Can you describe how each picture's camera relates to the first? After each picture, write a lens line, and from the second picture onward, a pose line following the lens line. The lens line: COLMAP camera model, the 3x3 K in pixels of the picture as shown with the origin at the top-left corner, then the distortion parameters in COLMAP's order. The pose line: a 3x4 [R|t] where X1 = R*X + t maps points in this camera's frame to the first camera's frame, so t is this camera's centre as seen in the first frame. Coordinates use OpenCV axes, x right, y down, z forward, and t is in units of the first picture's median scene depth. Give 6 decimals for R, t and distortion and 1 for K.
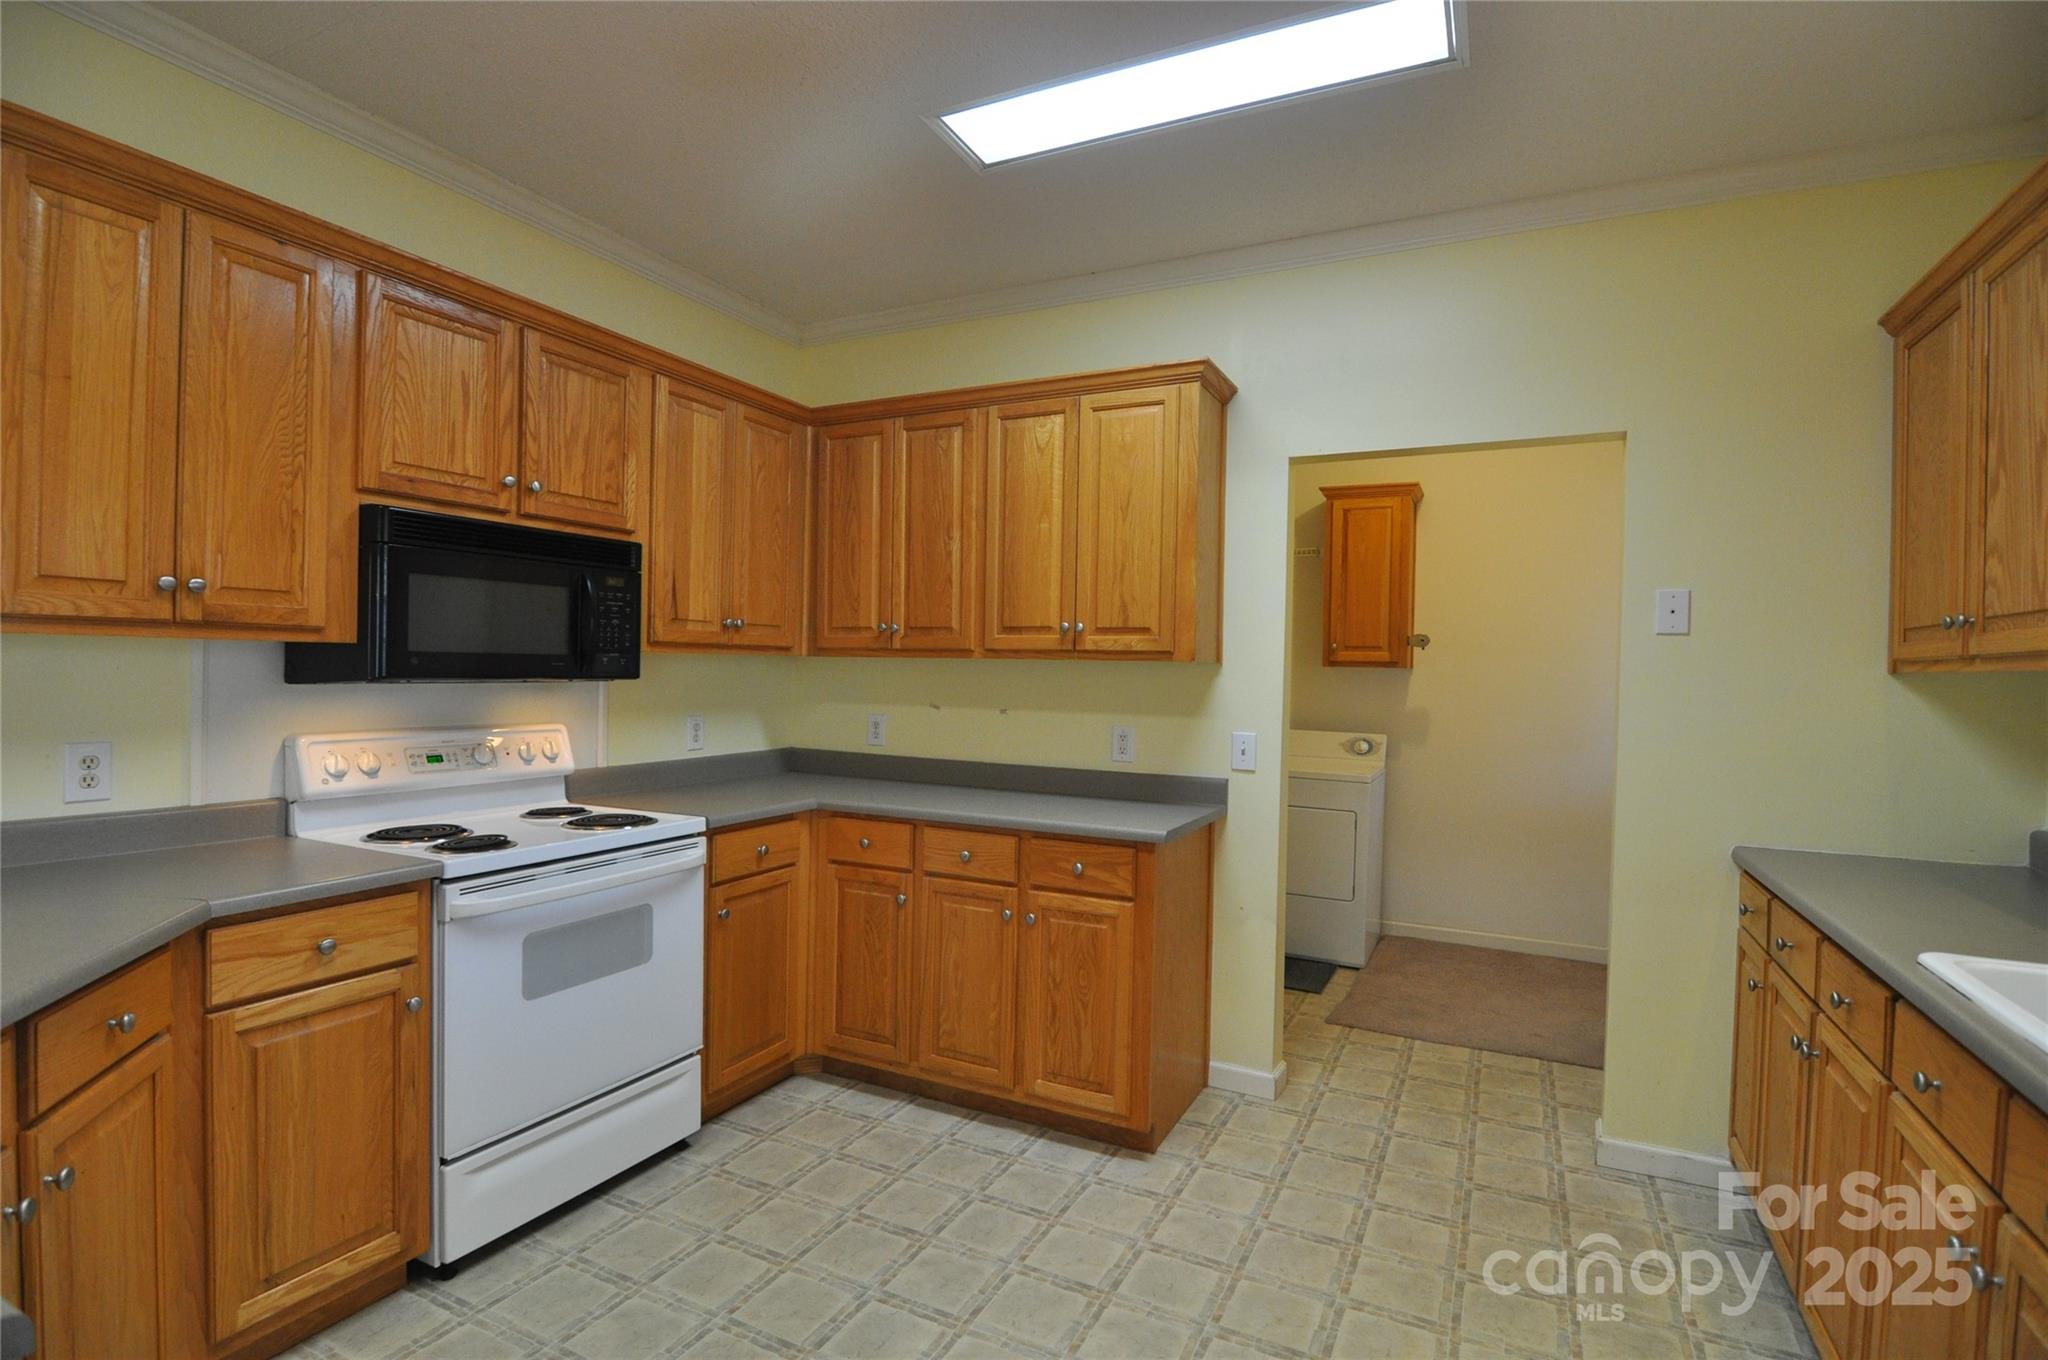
lens RADIAL K [[976.6, 0, 1027.1], [0, 976.6, 686.5], [0, 0, 1]] dist [0.004160, 0.000364]
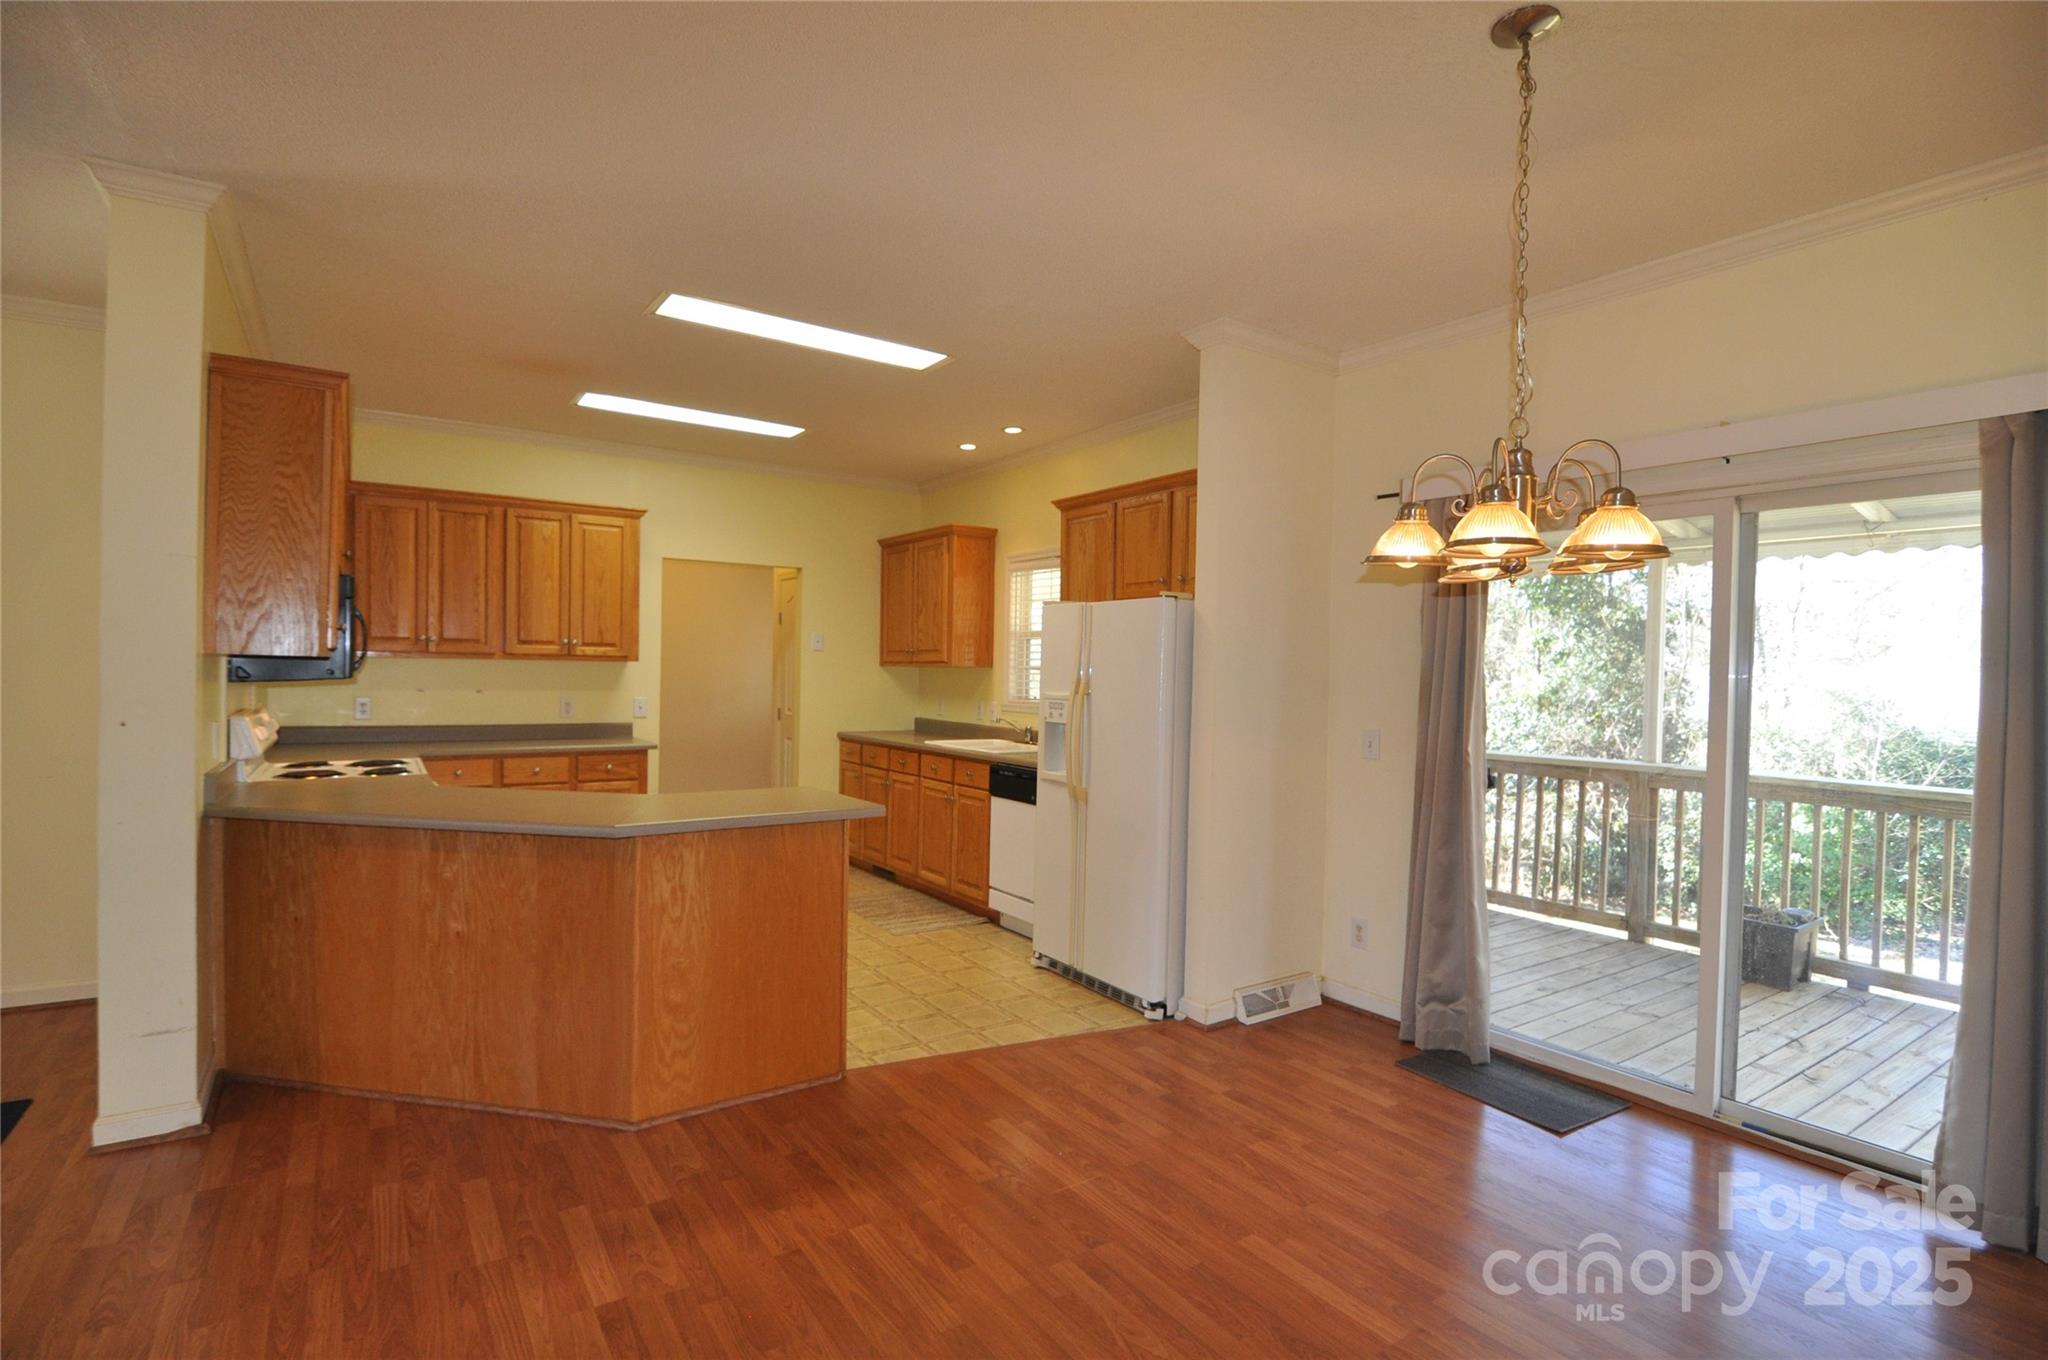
lens RADIAL K [[976.6, 0, 1027.7], [0, 976.6, 689.9], [0, 0, 1]] dist [0.004160, 0.000364]
pose [[0.493222, -0.030098, 0.869383, -1.082305], [0.010484, 0.999534, 0.028656, -0.014957], [-0.869840, -0.005019, 0.493308, -0.611200]]
